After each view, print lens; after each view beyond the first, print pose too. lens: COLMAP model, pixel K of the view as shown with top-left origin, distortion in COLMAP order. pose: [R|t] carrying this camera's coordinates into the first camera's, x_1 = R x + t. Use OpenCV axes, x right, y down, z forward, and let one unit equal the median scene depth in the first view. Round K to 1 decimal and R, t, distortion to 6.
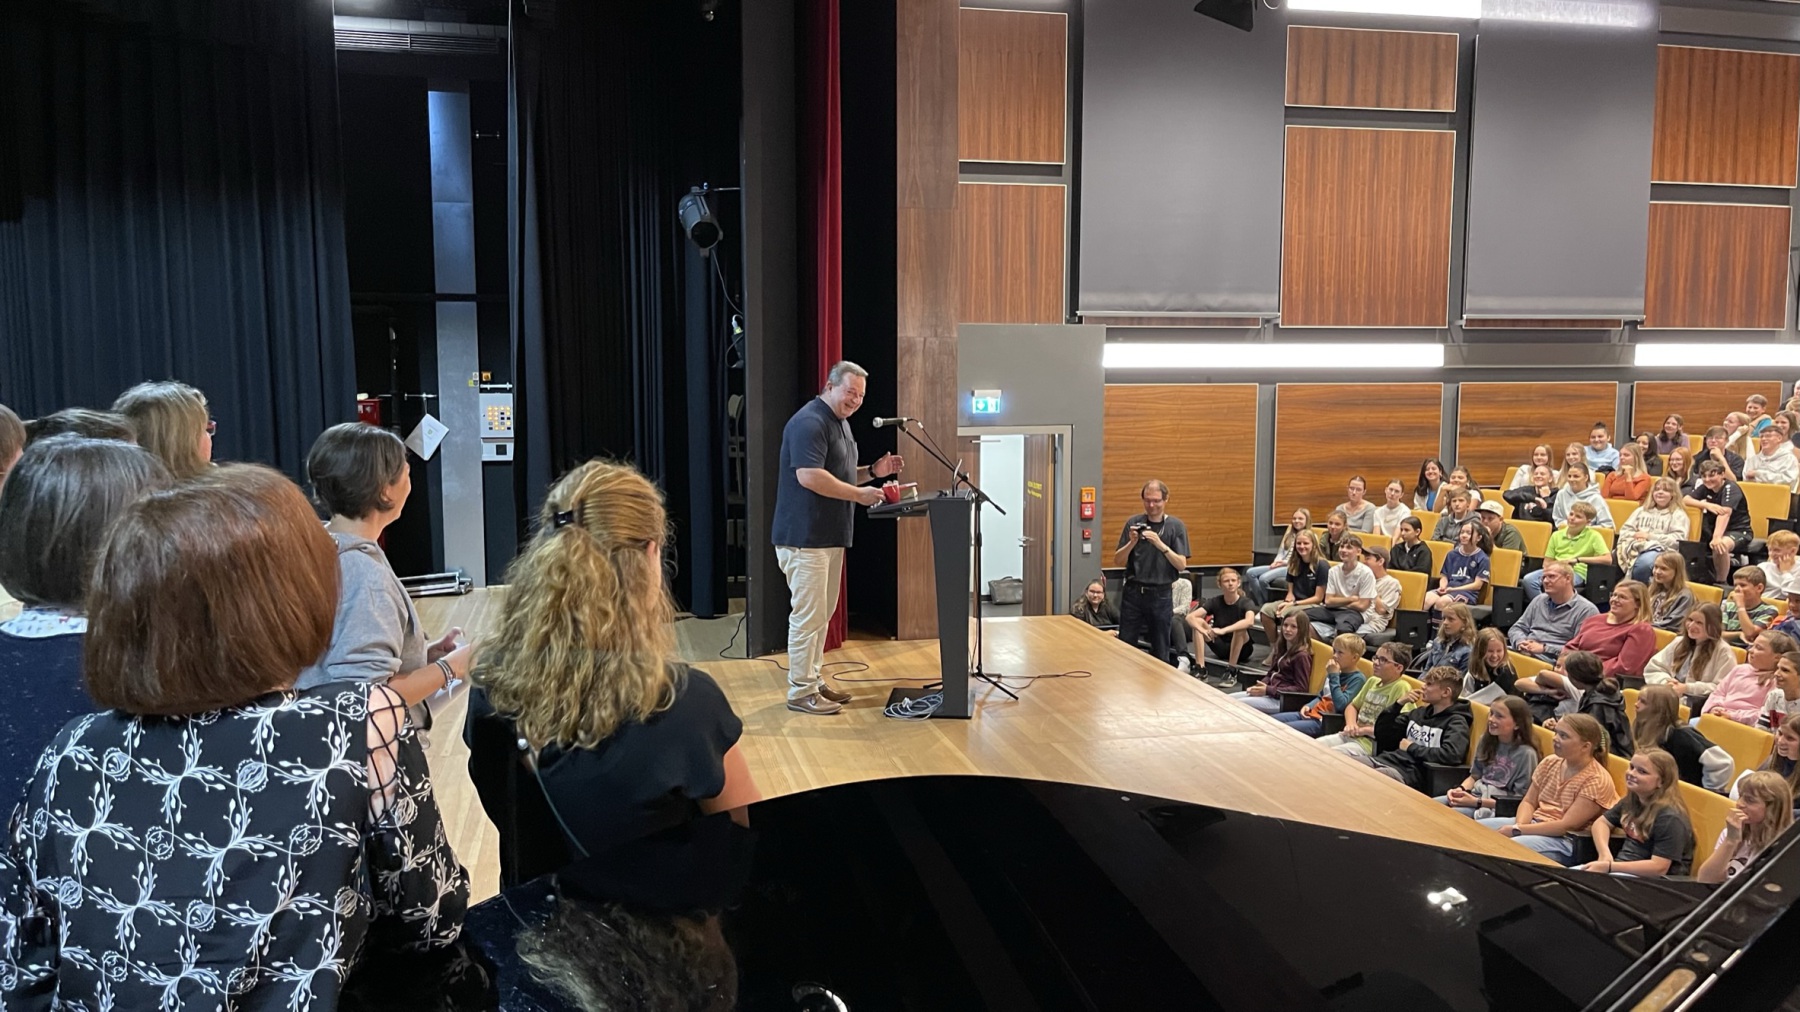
lens RADIAL K [[1369.8, 0, 913.0], [0, 1369.8, 500.4], [0, 0, 1]] dist [0.069623, -0.085759]
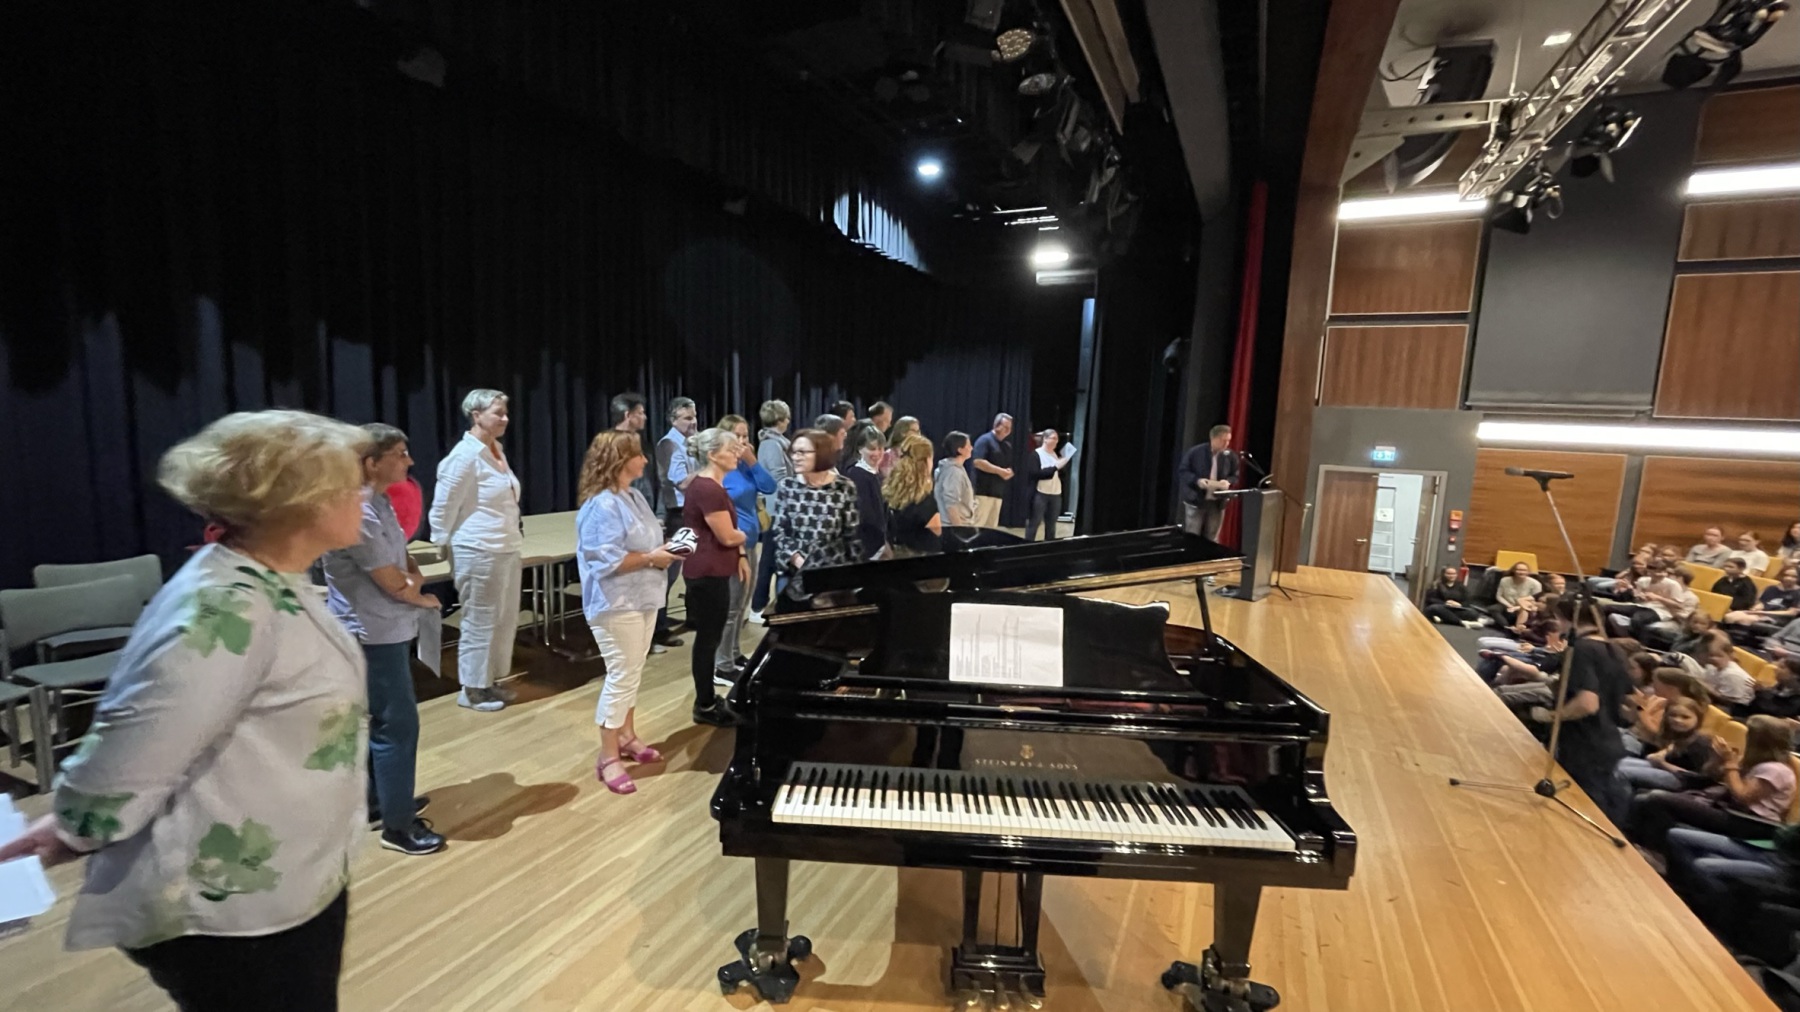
lens RADIAL K [[729.3, 0, 890.0], [0, 729.3, 505.1], [0, 0, 1]] dist [0.000990, 0.000767]
pose [[0.769912, 0.108015, -0.628942, 0.152027], [-0.101204, 0.993765, 0.046782, 0.010913], [0.630073, 0.027634, 0.776044, -0.089642]]
